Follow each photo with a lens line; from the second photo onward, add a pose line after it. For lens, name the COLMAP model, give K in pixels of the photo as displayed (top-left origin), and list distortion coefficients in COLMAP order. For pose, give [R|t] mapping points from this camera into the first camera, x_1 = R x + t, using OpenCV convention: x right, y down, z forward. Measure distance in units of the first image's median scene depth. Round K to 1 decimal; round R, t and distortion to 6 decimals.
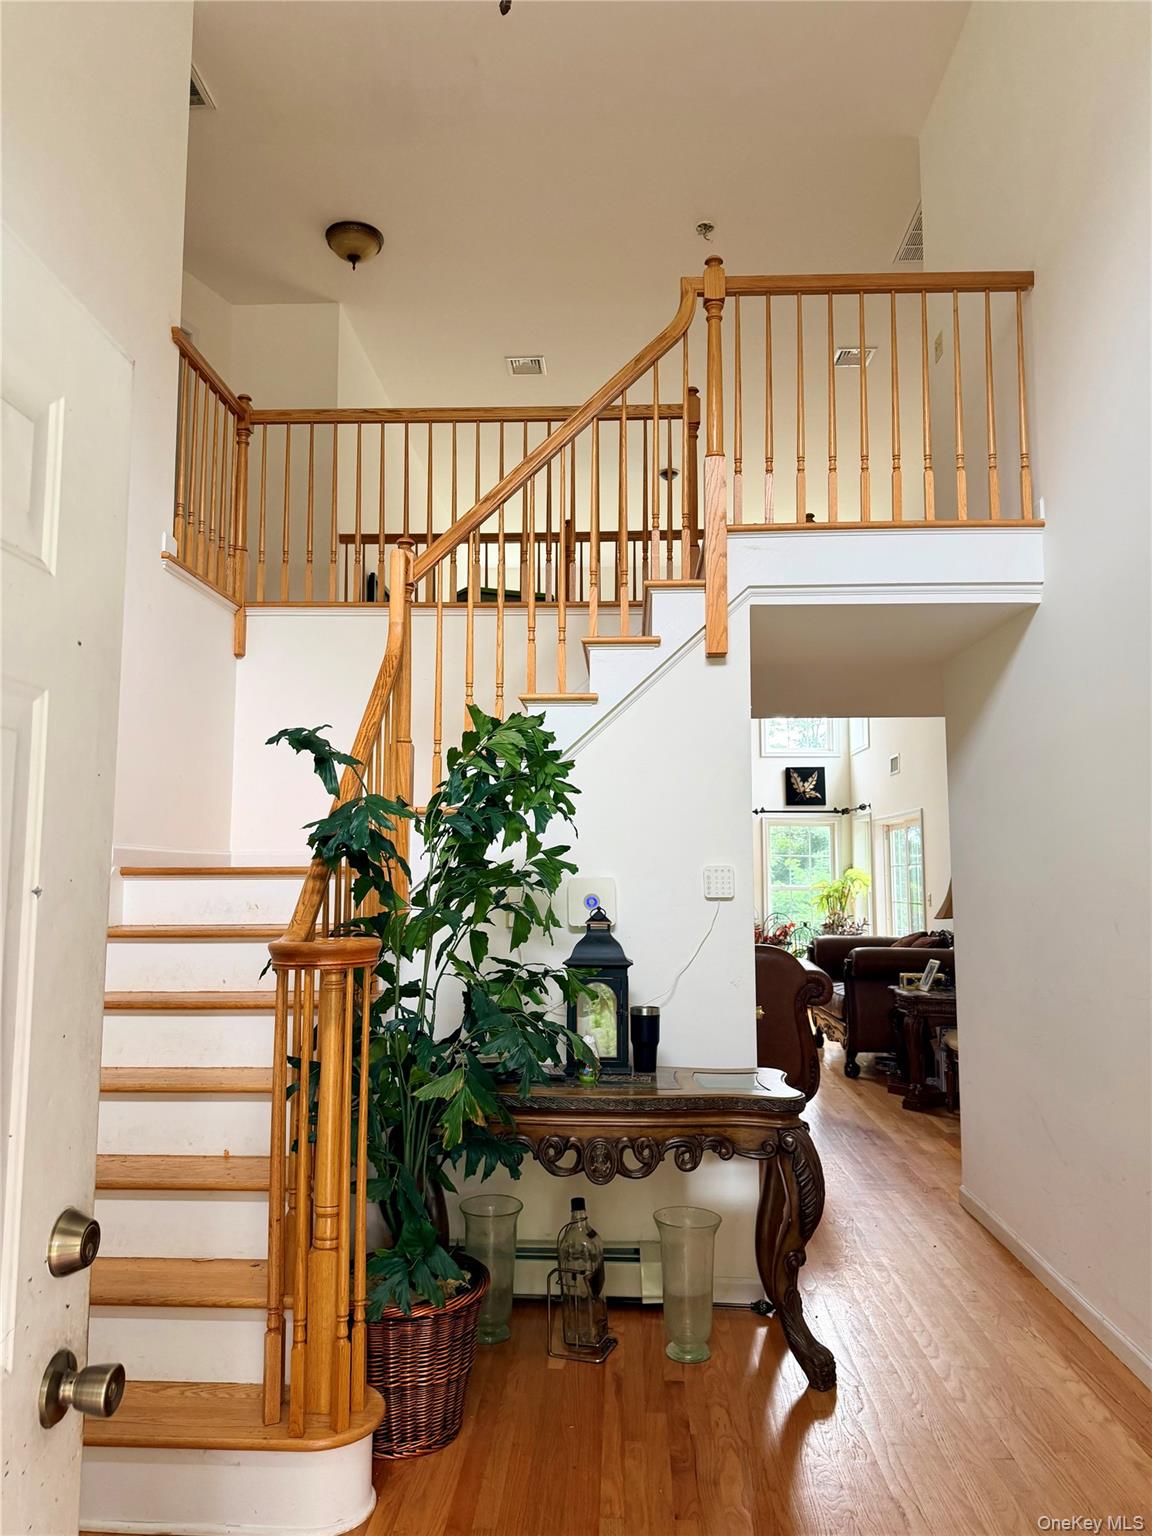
lens RADIAL K [[1060.9, 0, 571.5], [0, 1060.9, 771.9], [0, 0, 1]] dist [0.056187, -0.069602]
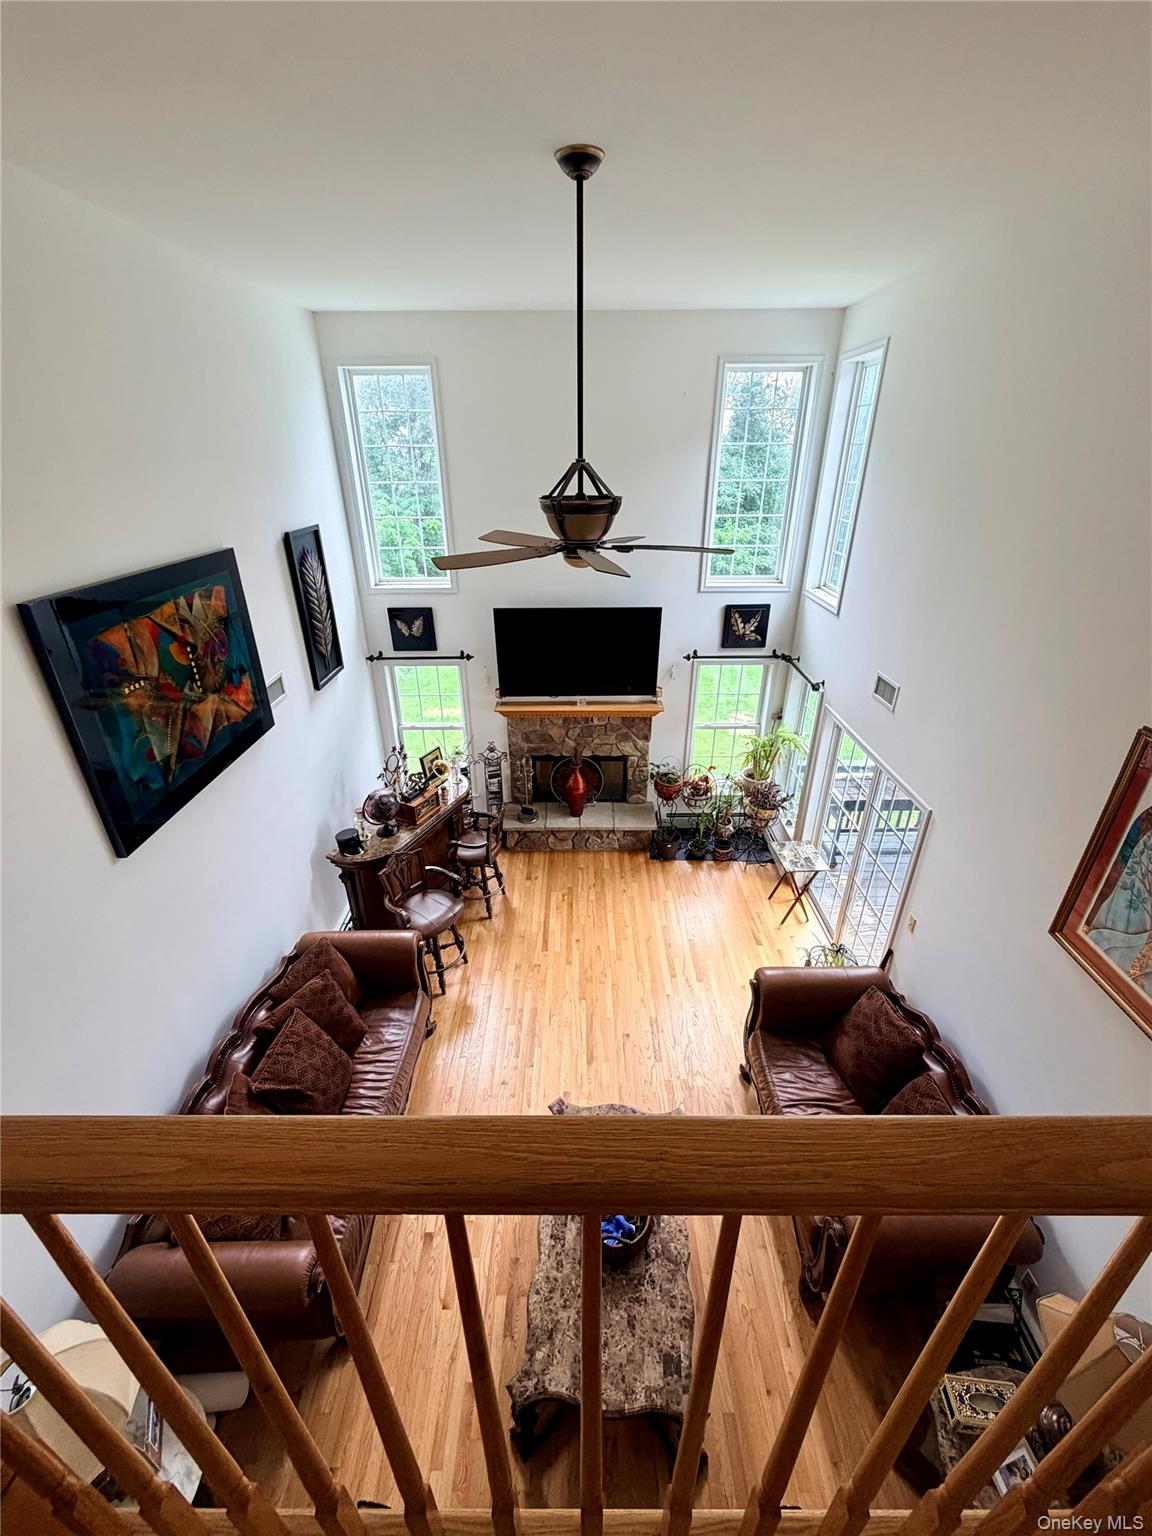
lens RADIAL K [[603.0, 0, 578.2], [0, 603.0, 759.7], [0, 0, 1]] dist [-0.002848, -0.000253]
pose [[0.998863, -0.030770, 0.036408, 0.059014], [0.006876, 0.848774, 0.528712, -0.159958], [-0.047171, -0.527860, 0.848020, 0.524690]]
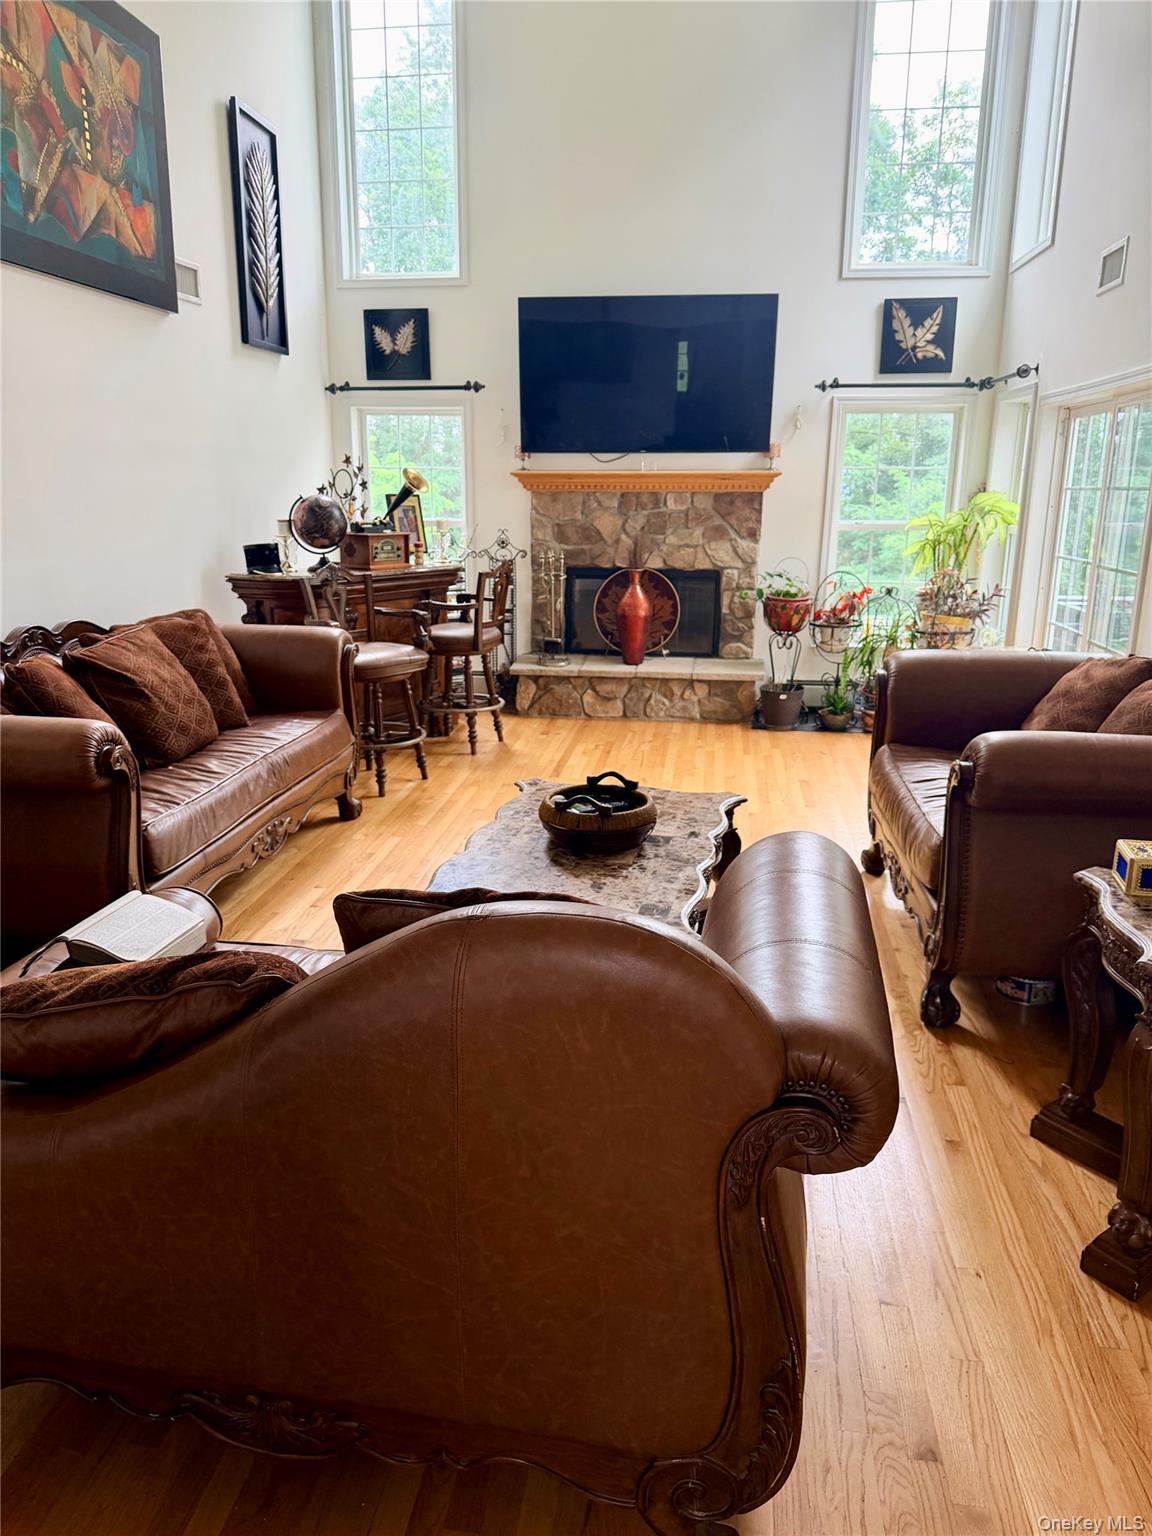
lens RADIAL K [[1060.9, 0, 571.5], [0, 1060.9, 771.9], [0, 0, 1]] dist [0.056187, -0.069602]
pose [[0.996141, 0.024557, -0.084261, 0.093989], [0.006910, 0.935132, 0.354231, 0.026873], [0.087494, -0.353447, 0.931354, 0.389603]]
